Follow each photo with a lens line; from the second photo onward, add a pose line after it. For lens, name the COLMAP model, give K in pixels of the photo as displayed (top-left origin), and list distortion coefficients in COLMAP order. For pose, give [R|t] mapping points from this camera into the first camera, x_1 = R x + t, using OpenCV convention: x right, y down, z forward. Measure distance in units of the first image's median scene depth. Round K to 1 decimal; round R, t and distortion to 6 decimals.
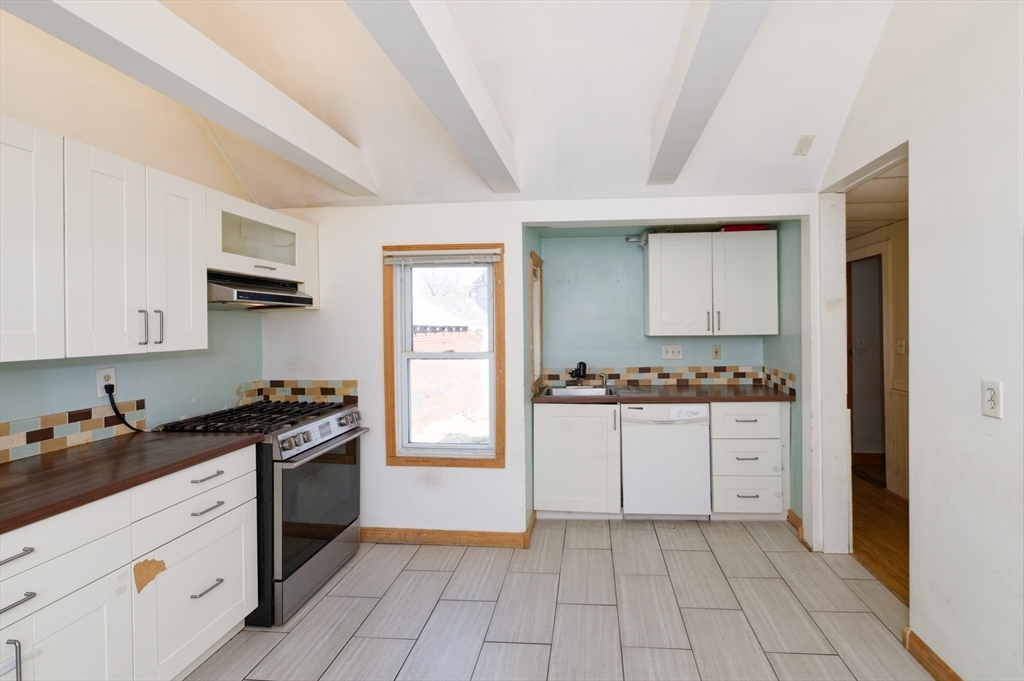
lens RADIAL K [[476.2, 0, 557.7], [0, 476.2, 329.5], [0, 0, 1]] dist [0.003801, -0.002491]
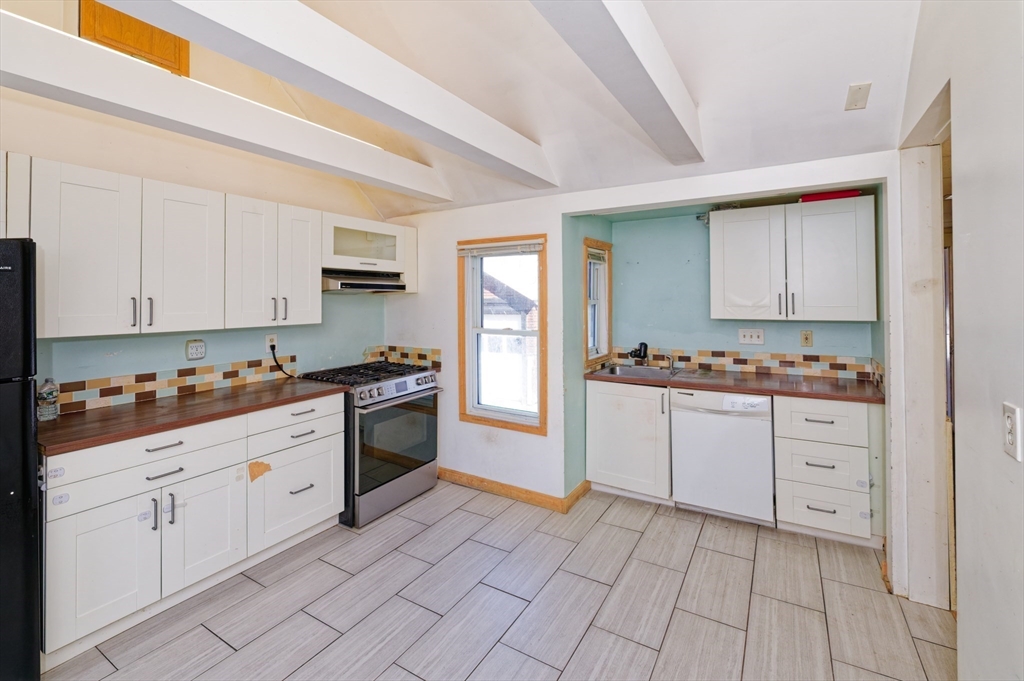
lens RADIAL K [[444.4, 0, 521.5], [0, 444.4, 296.9], [0, 0, 1]] dist [0.004579, -0.003097]
pose [[0.897872, 0.002966, -0.440247, 0.299229], [-0.007906, 0.999925, -0.009387, -0.023328], [0.440186, 0.011909, 0.897828, 0.044348]]
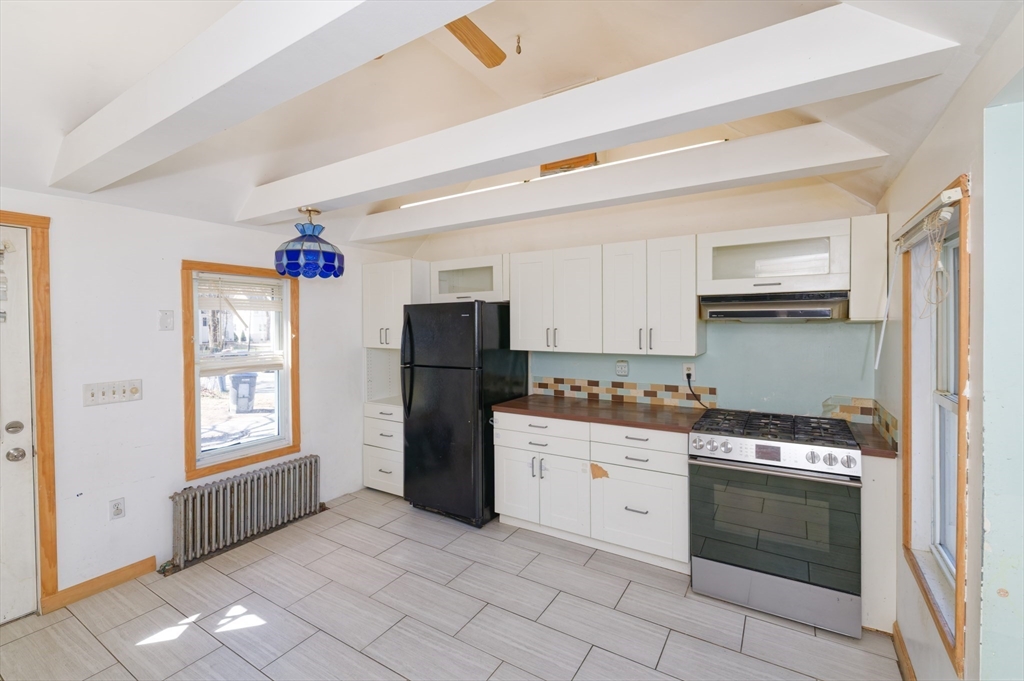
lens RADIAL K [[444.4, 0, 504.2], [0, 444.4, 331.7], [0, 0, 1]] dist [0.004579, -0.003097]
pose [[-0.469074, 0.029735, -0.882658, 0.459481], [0.003026, 0.999481, 0.032063, -0.051048], [0.883154, 0.012369, -0.468921, 0.831488]]
